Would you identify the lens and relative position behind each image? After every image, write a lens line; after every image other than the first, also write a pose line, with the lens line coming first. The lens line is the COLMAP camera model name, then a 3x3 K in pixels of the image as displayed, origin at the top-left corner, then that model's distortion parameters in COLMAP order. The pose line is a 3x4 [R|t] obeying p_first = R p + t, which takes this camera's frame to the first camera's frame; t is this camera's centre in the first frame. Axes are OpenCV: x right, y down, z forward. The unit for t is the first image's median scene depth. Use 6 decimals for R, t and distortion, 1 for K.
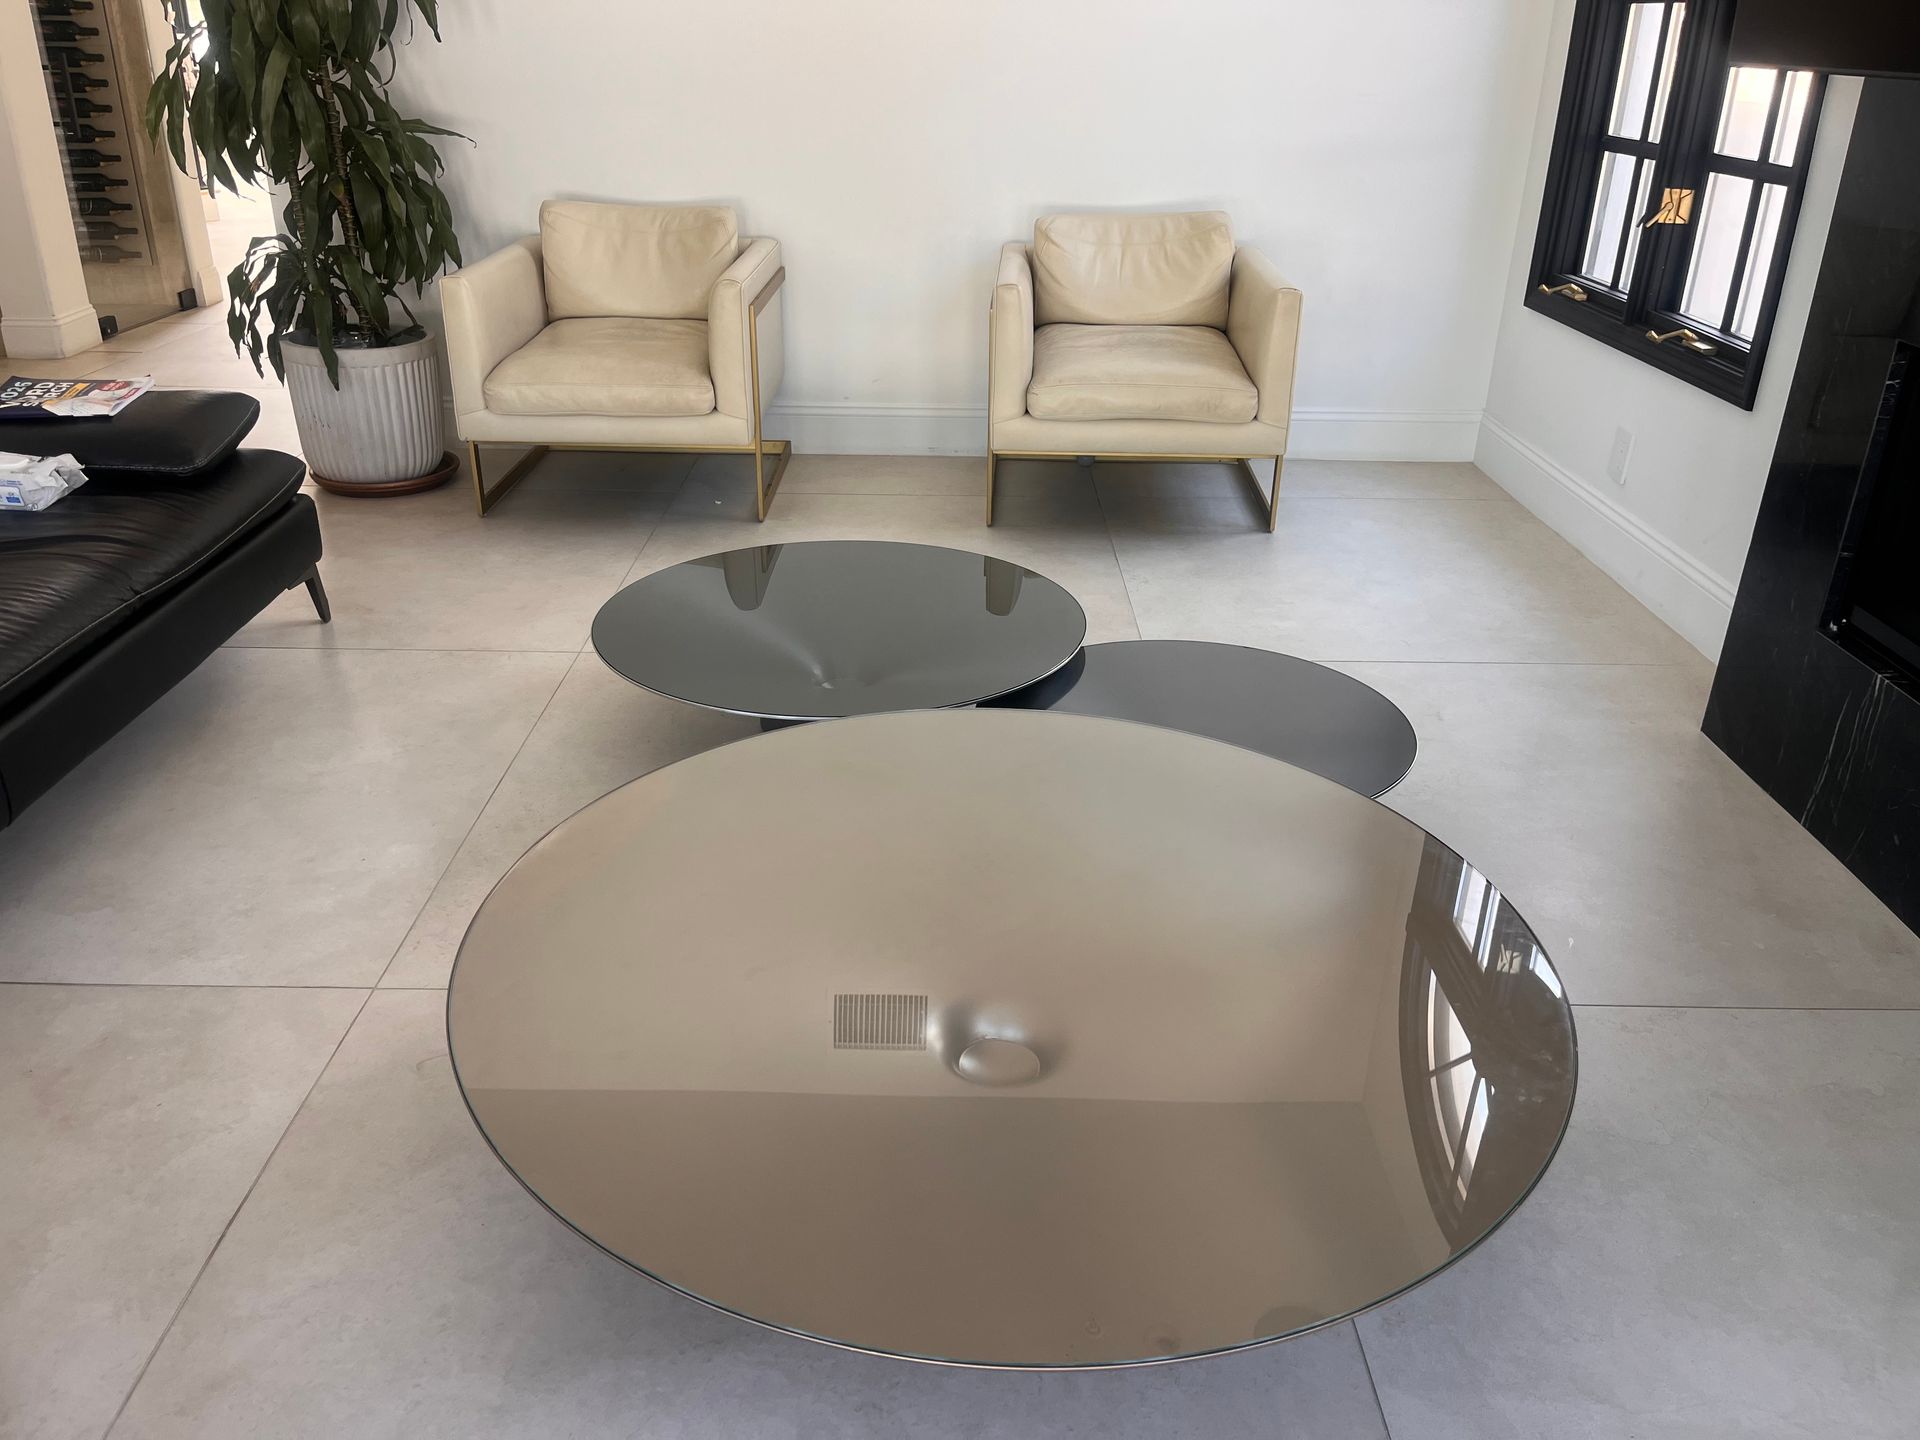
lens RADIAL K [[1485.7, 0, 949.3], [0, 1485.7, 695.7], [0, 0, 1]] dist [0.065937, -0.095949]
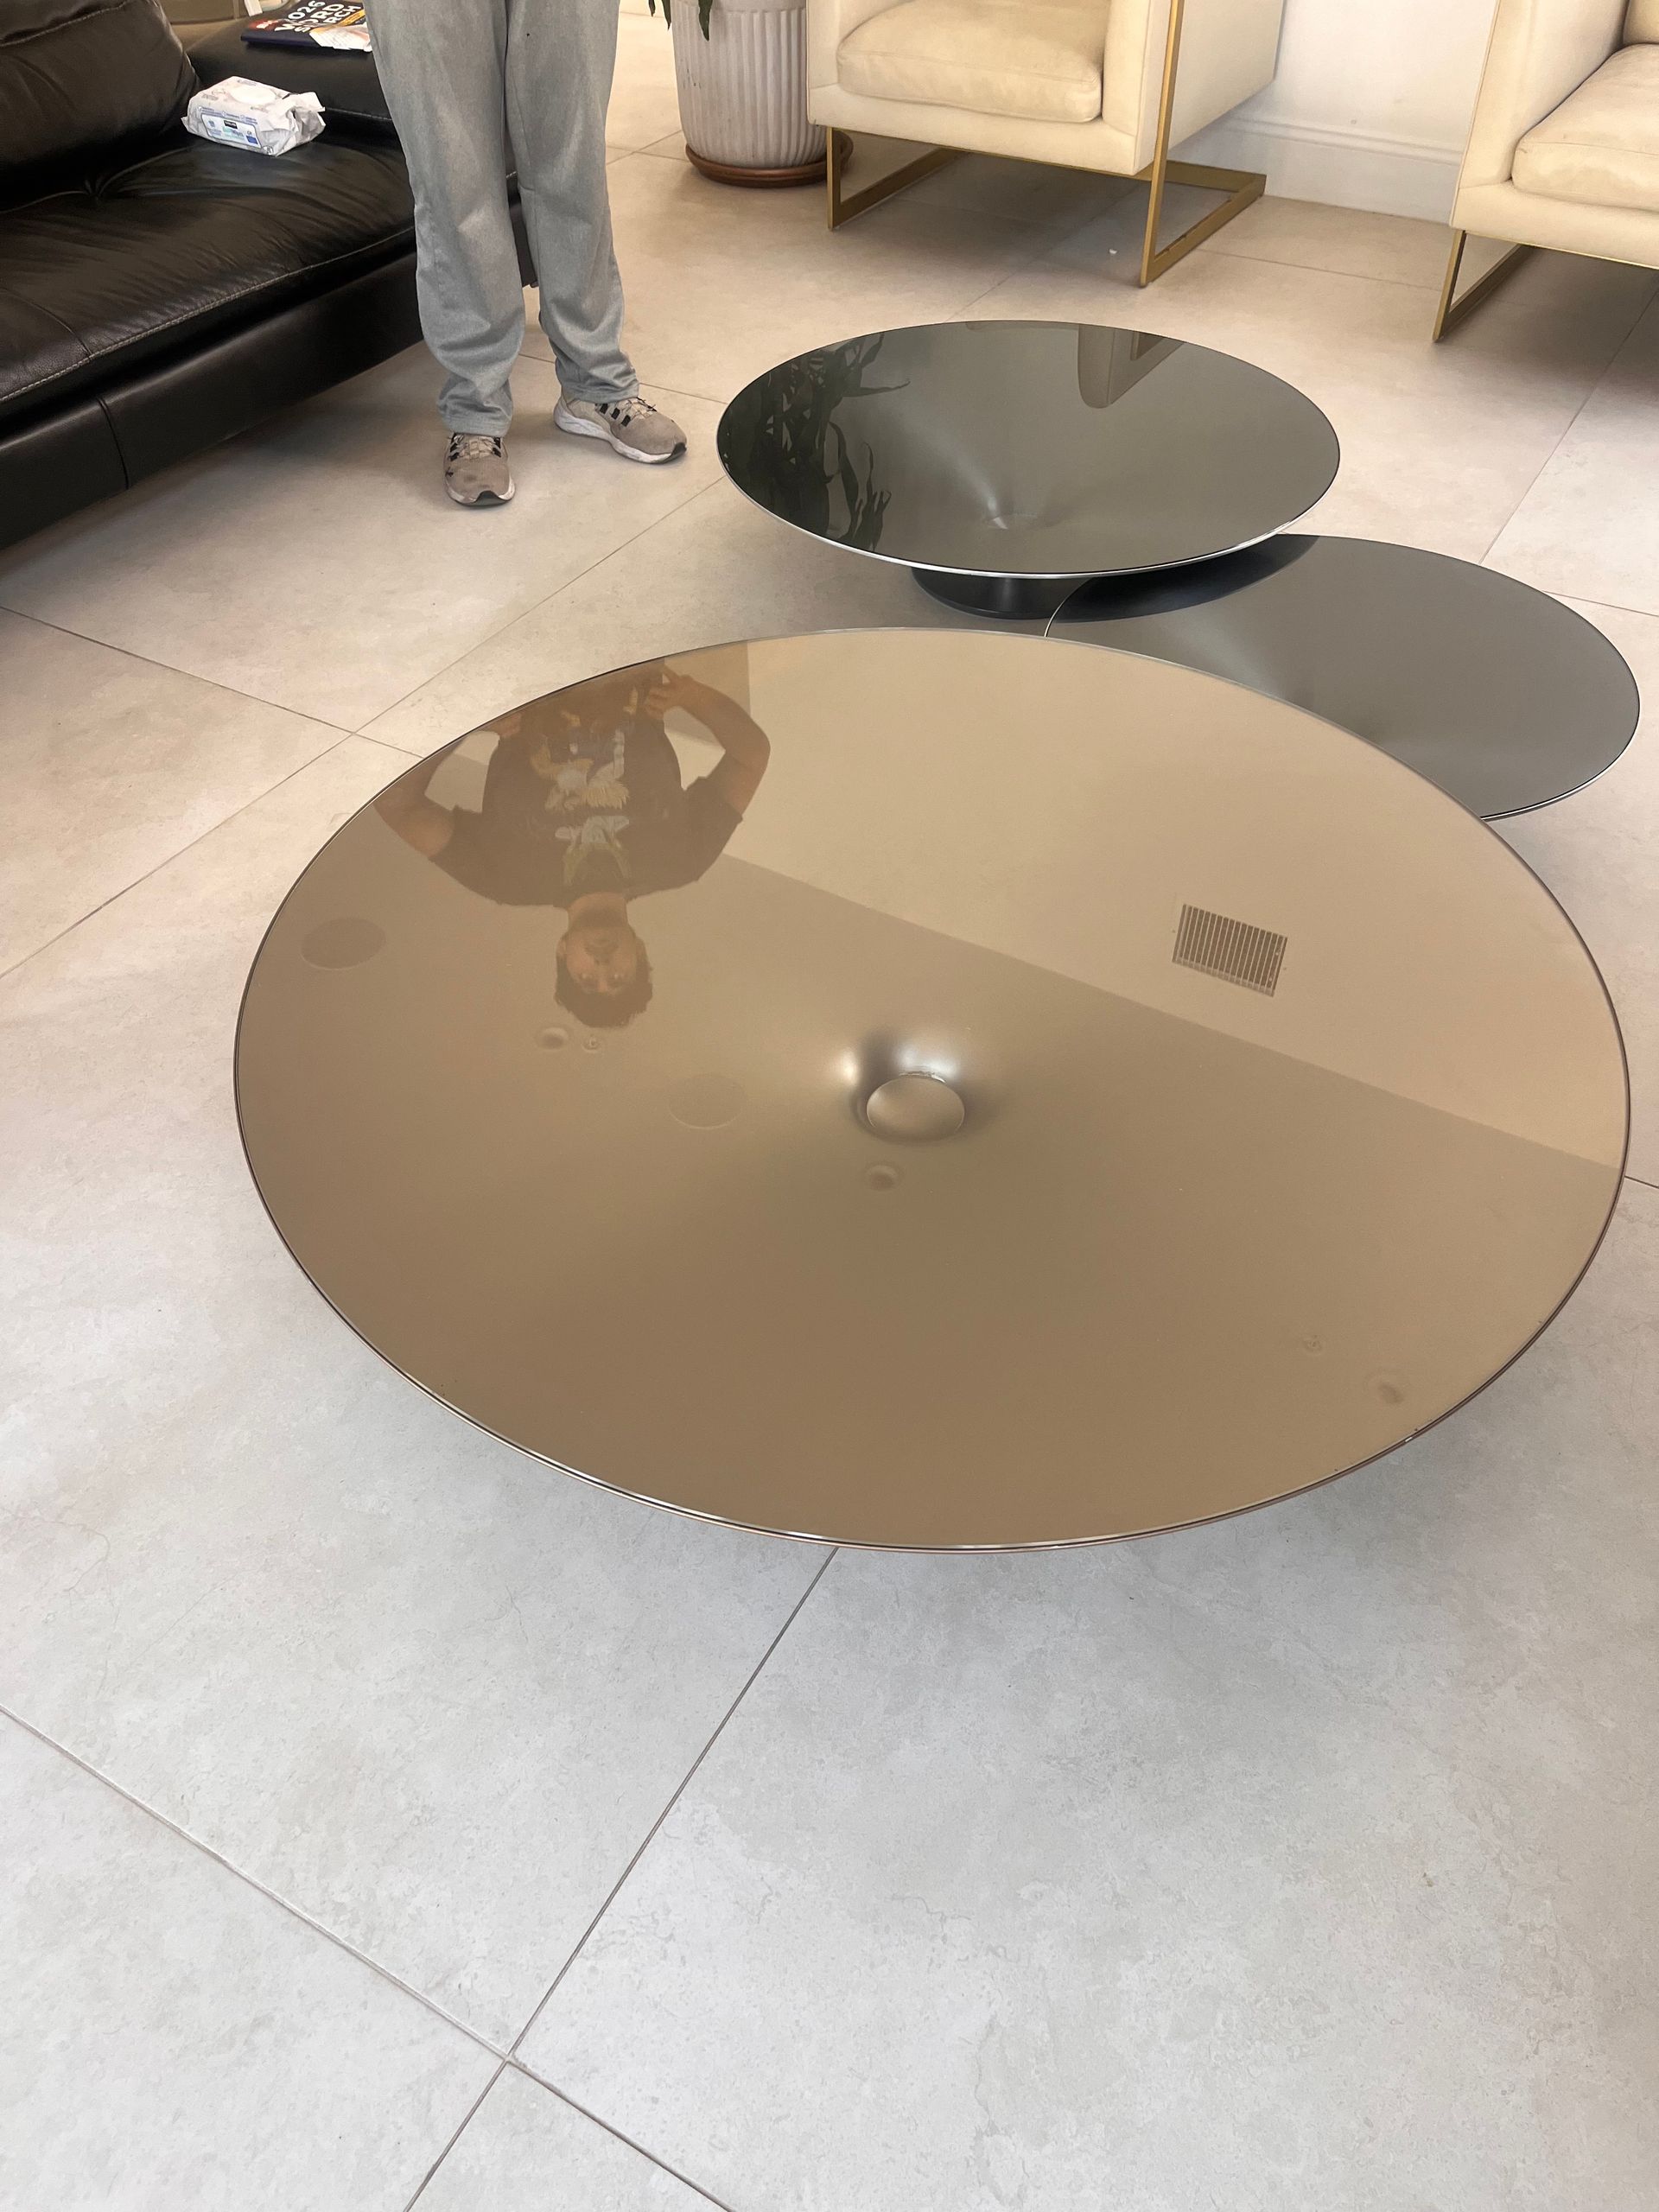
lens RADIAL K [[1711.6, 0, 830.9], [0, 1711.6, 1114.7], [0, 0, 1]] dist [0.065937, -0.095949]
pose [[0.862762, 0.339067, -0.375068, 0.230423], [-0.190253, 0.905000, 0.380499, -0.041665], [0.468451, -0.256922, 0.845308, 0.058138]]
